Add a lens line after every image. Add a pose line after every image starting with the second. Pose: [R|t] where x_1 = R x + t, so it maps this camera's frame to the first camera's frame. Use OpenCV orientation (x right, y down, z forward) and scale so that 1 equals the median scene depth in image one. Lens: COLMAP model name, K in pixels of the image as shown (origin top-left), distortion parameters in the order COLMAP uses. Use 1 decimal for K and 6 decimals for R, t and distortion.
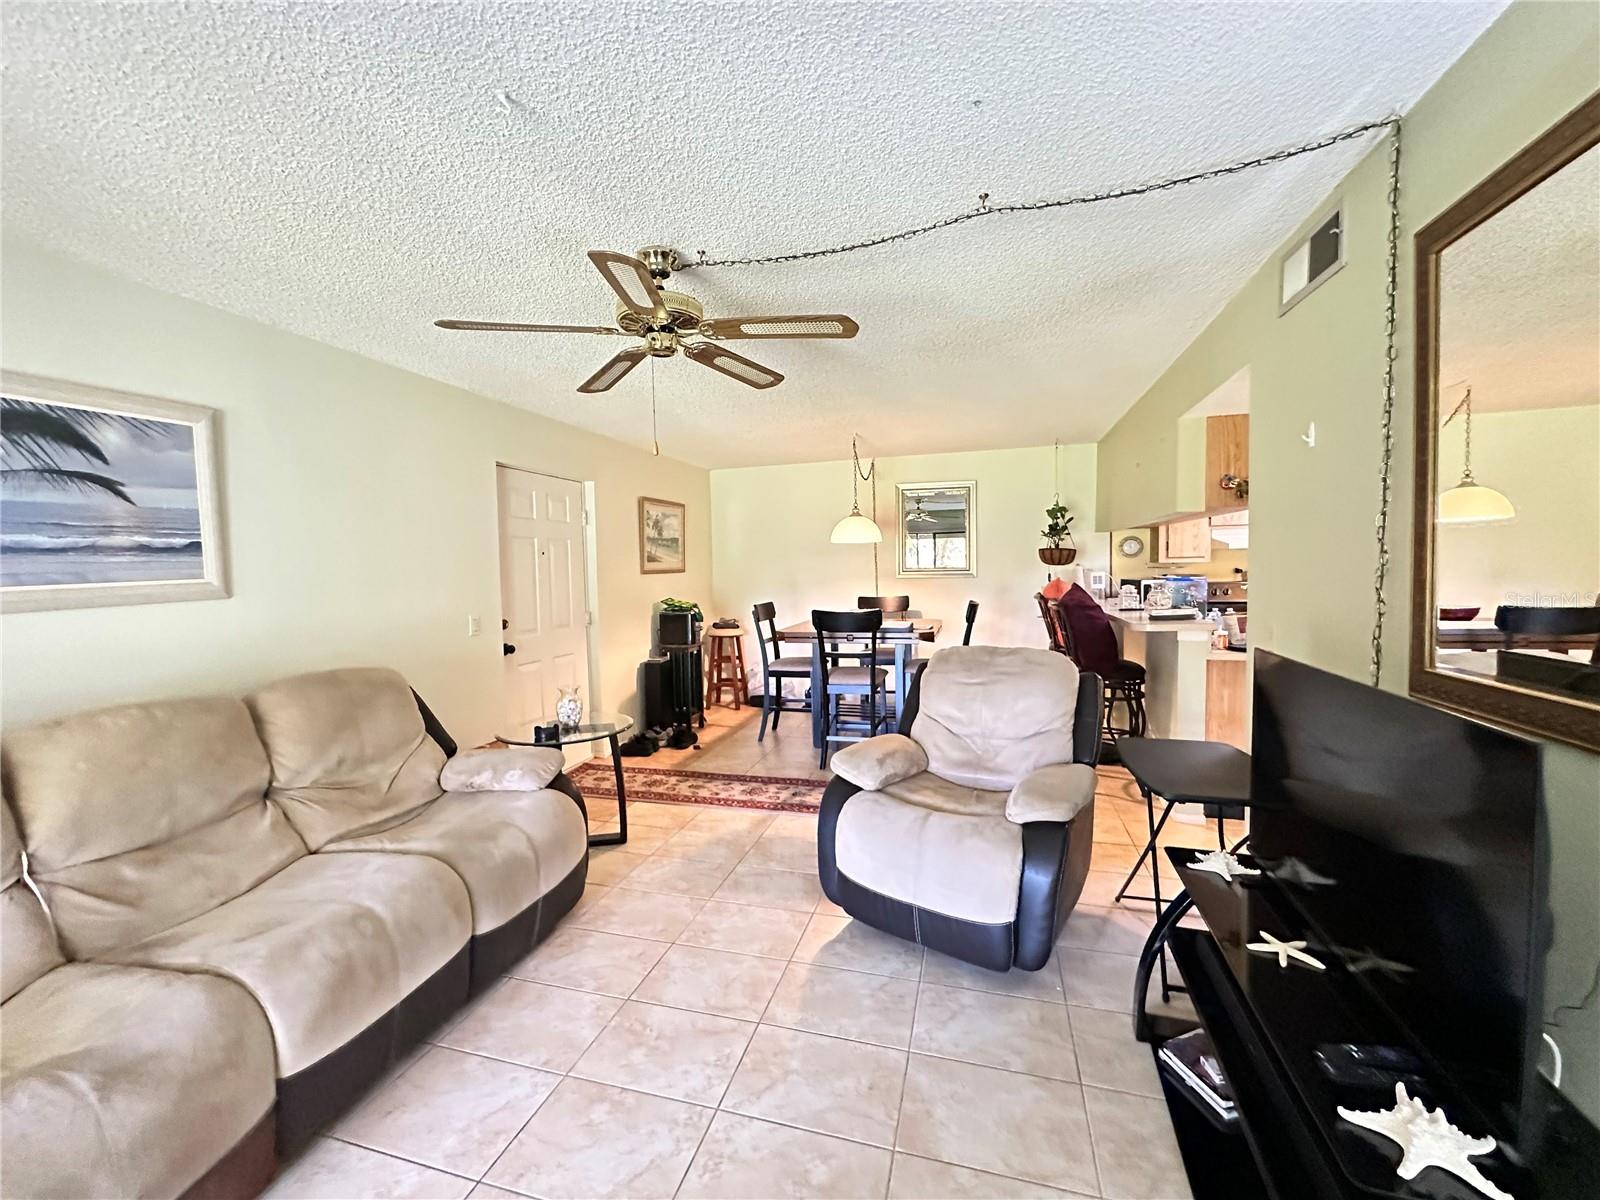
lens RADIAL K [[639.5, 0, 802.4], [0, 639.5, 597.5], [0, 0, 1]] dist [-0.004043, -0.000088]
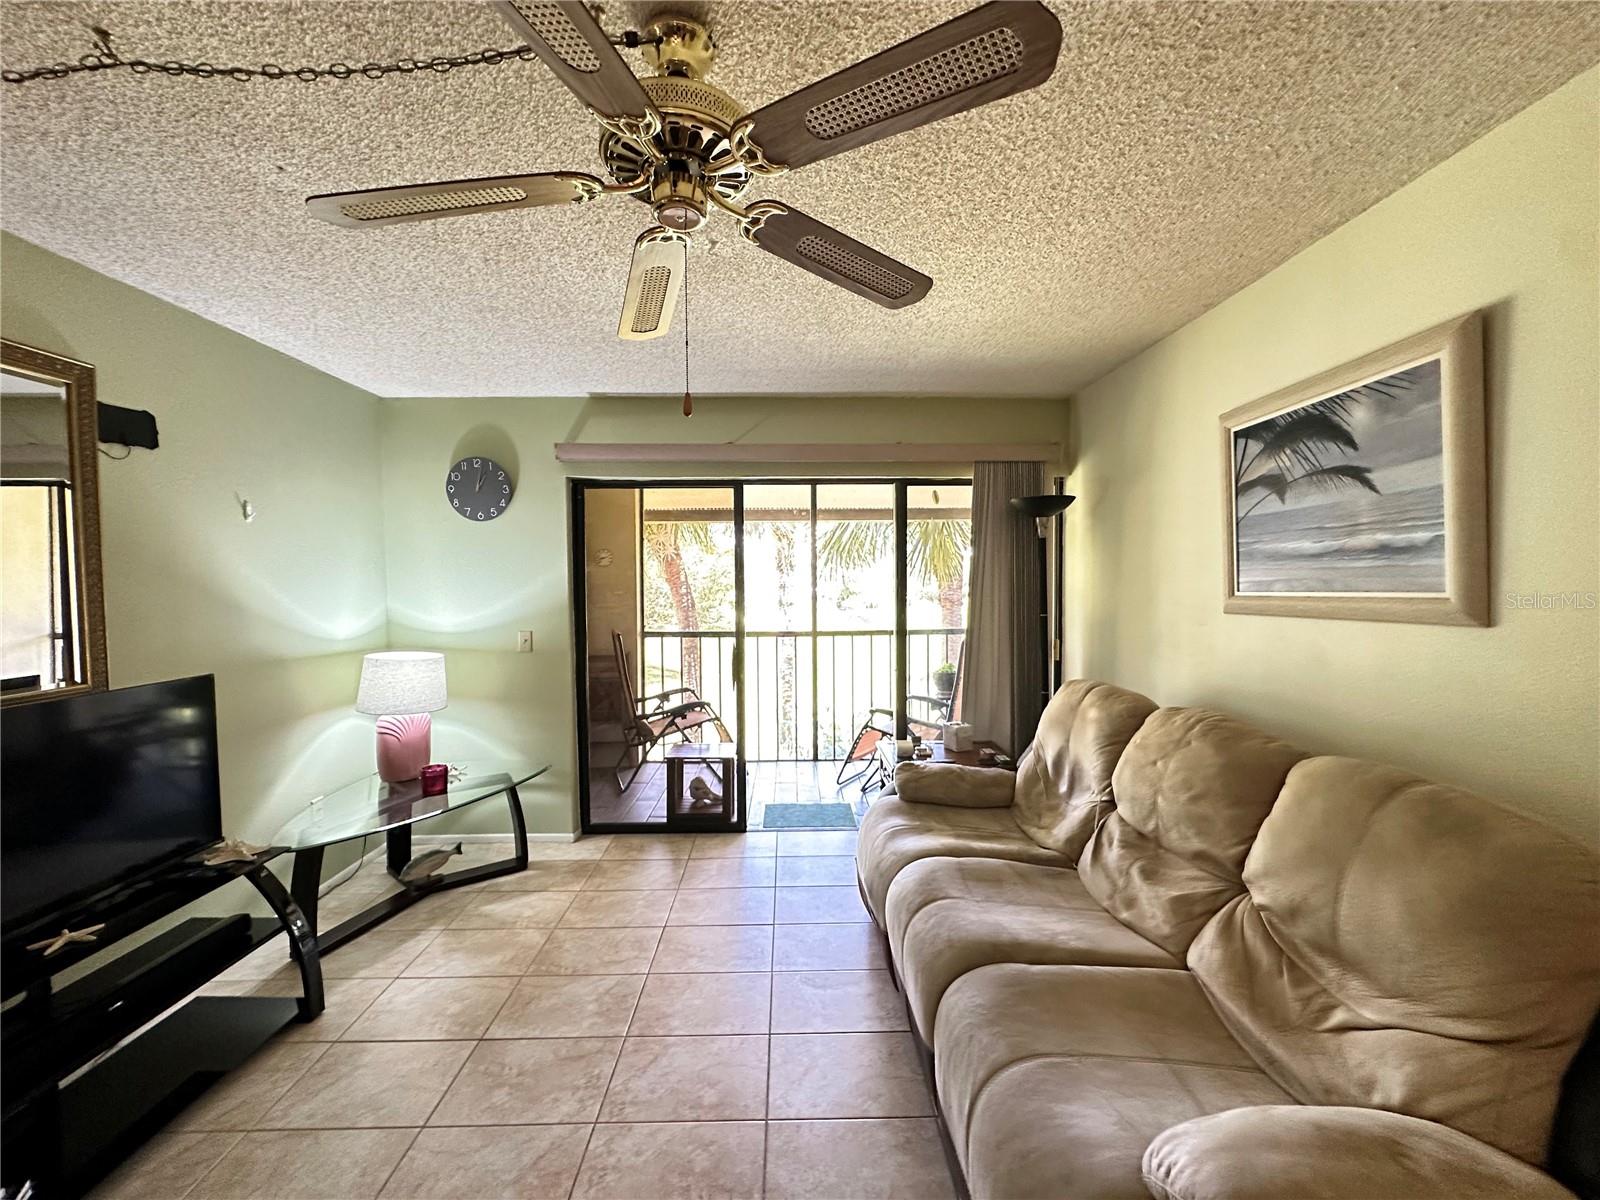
lens RADIAL K [[639.5, 0, 799.4], [0, 639.5, 597.8], [0, 0, 1]] dist [-0.004043, -0.000088]
pose [[-0.956203, 0.040408, -0.289900, -0.128676], [0.015859, 0.996122, 0.086537, -0.088484], [0.292273, 0.078150, -0.953136, 1.406685]]
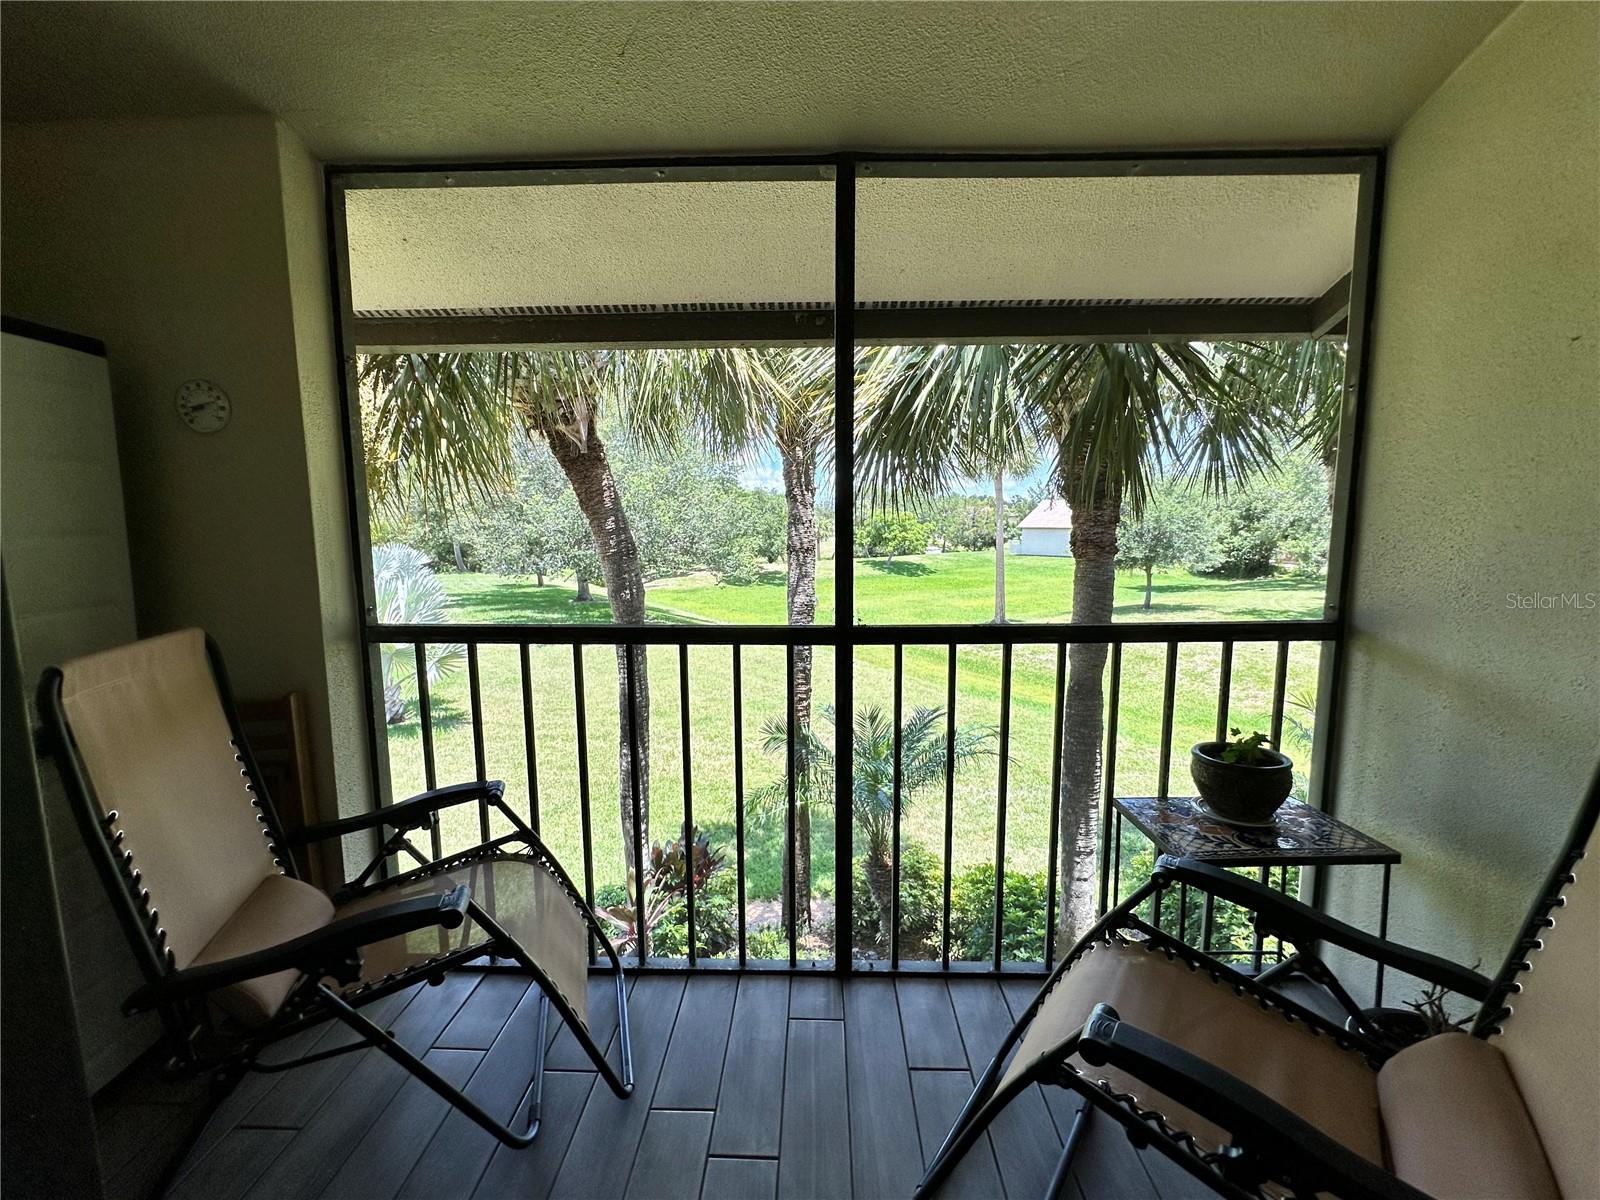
lens RADIAL K [[639.5, 0, 804.7], [0, 639.5, 600.7], [0, 0, 1]] dist [-0.004043, -0.000088]
pose [[-0.970097, 0.058129, -0.235656, -0.279935], [0.017828, 0.985341, 0.169664, -0.041448], [0.242064, 0.160389, -0.956912, 0.959568]]
